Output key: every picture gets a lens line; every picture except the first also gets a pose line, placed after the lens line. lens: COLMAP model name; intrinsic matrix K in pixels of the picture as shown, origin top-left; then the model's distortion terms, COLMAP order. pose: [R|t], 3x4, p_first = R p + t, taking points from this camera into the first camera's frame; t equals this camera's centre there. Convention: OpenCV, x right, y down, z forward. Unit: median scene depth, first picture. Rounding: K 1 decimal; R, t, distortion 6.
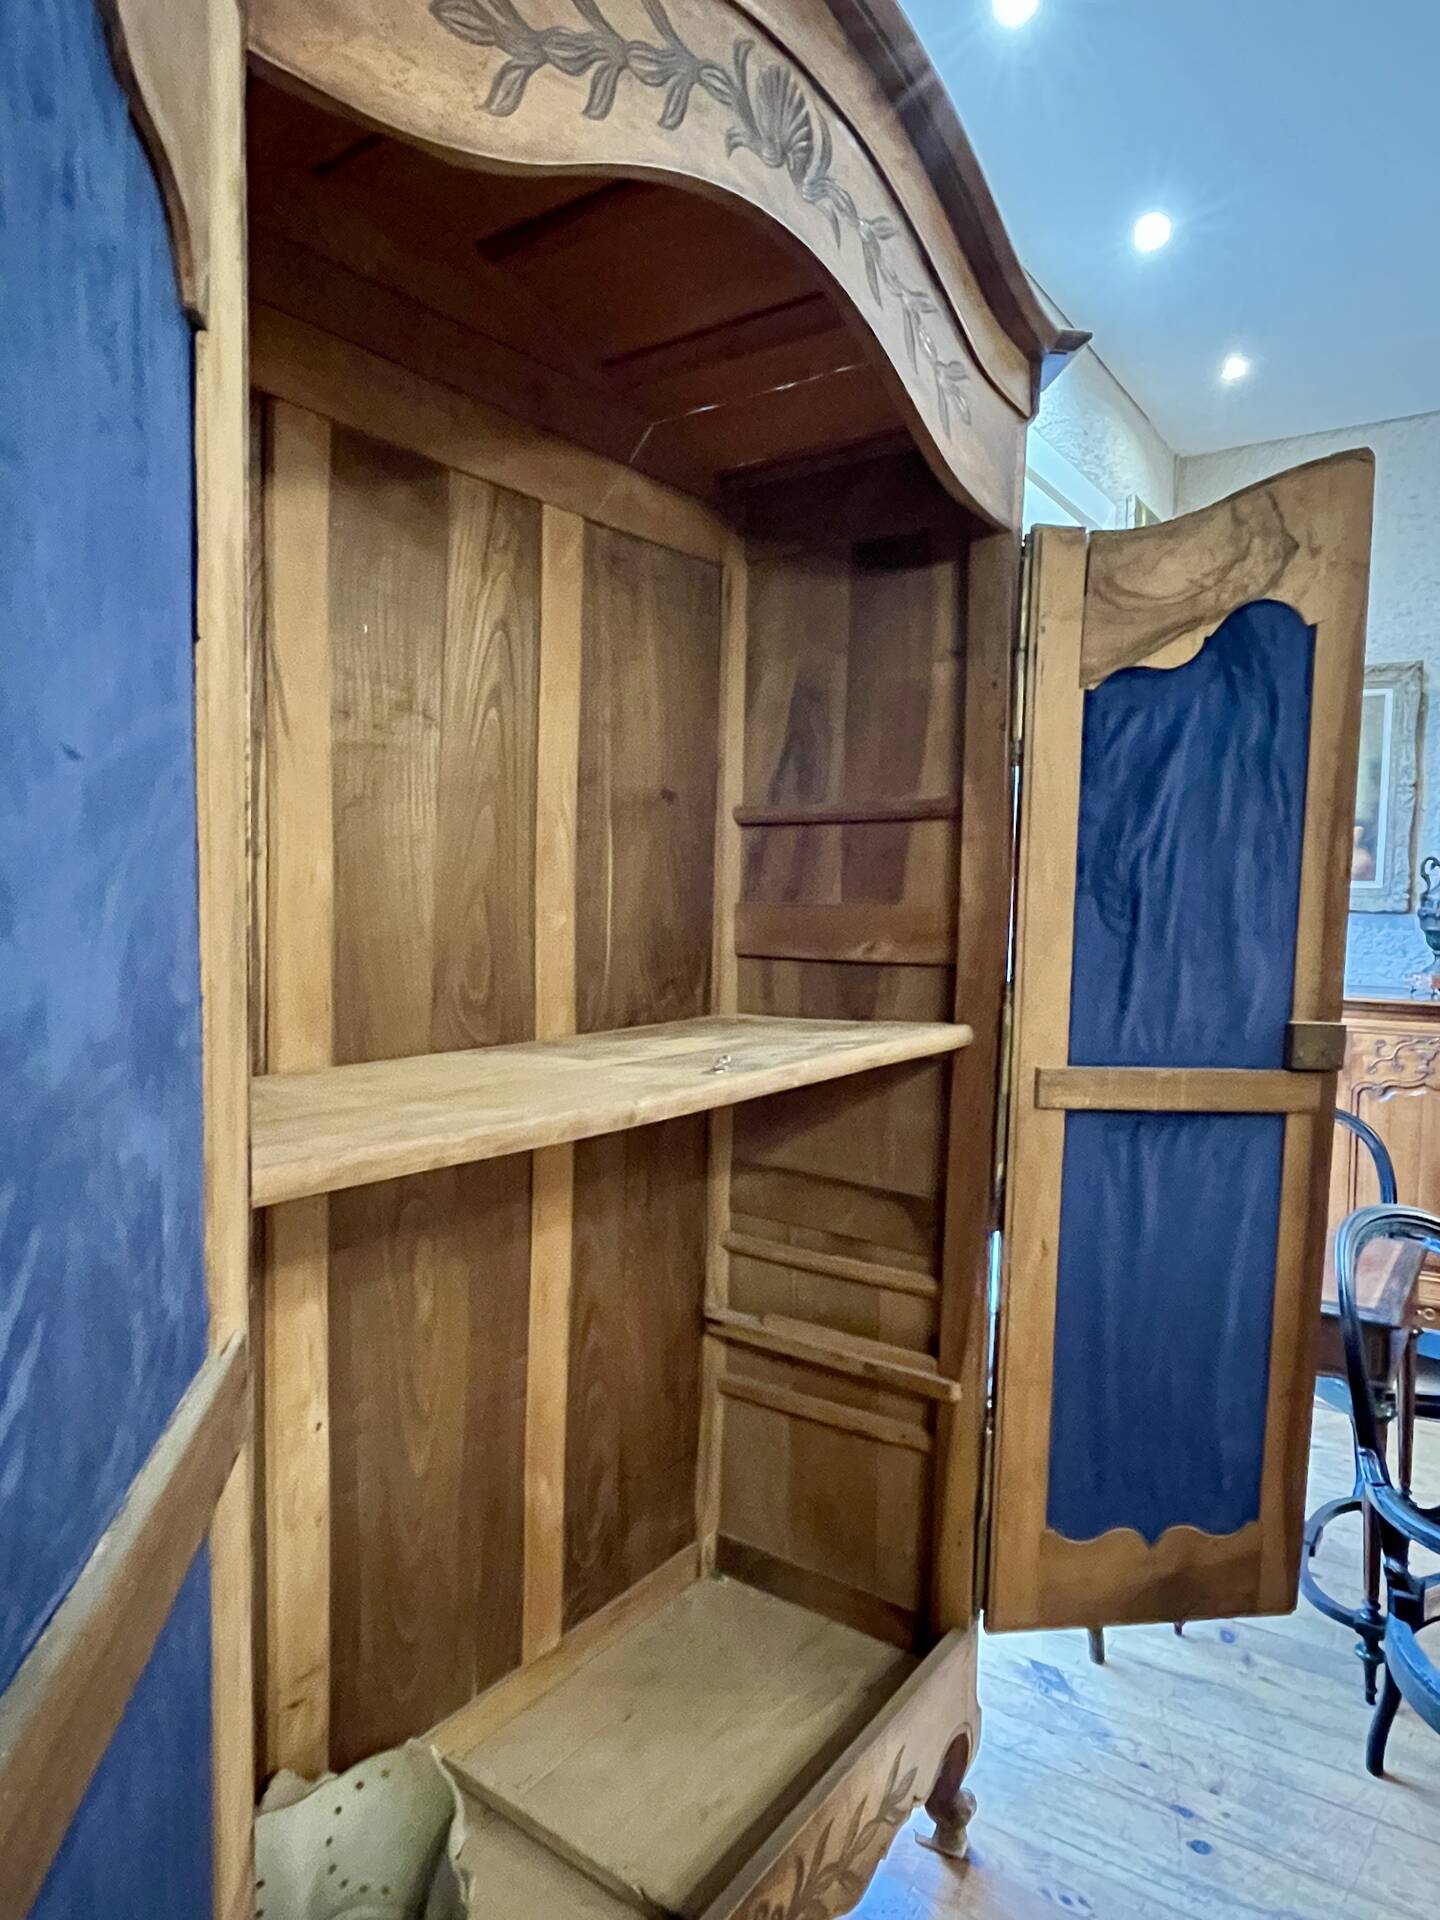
lens RADIAL K [[1176.5, 0, 730.2], [0, 1176.5, 958.1], [0, 0, 1]] dist [-0.002373, 0.001421]
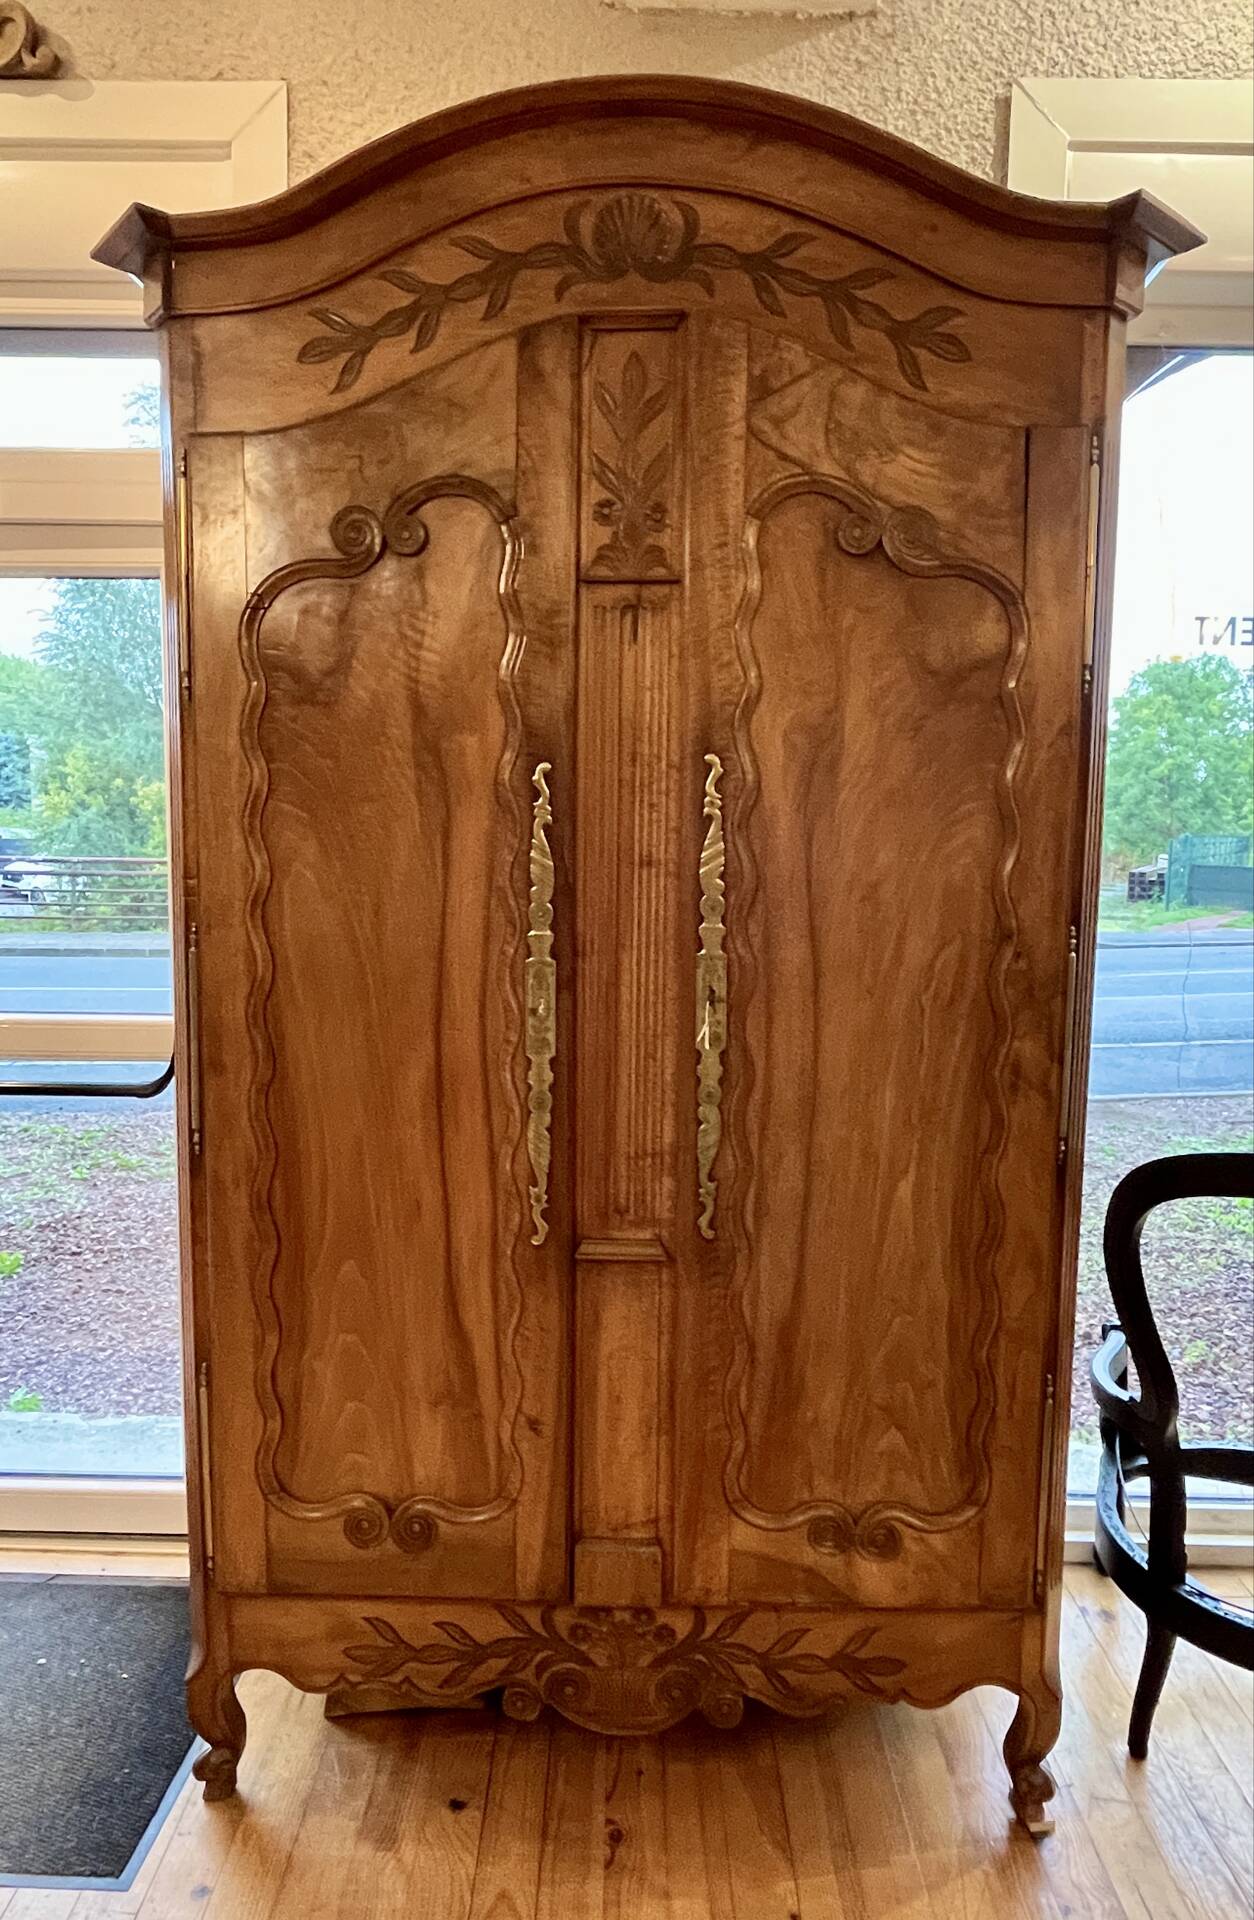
lens RADIAL K [[1197.1, 0, 655.0], [0, 1197.1, 931.0], [0, 0, 1]] dist [-0.000948, -0.001086]
pose [[0.561873, 0.070459, -0.824217, 0.815394], [-0.047767, 0.997467, 0.052706, -0.011374], [0.825843, 0.009756, 0.563815, 0.191938]]
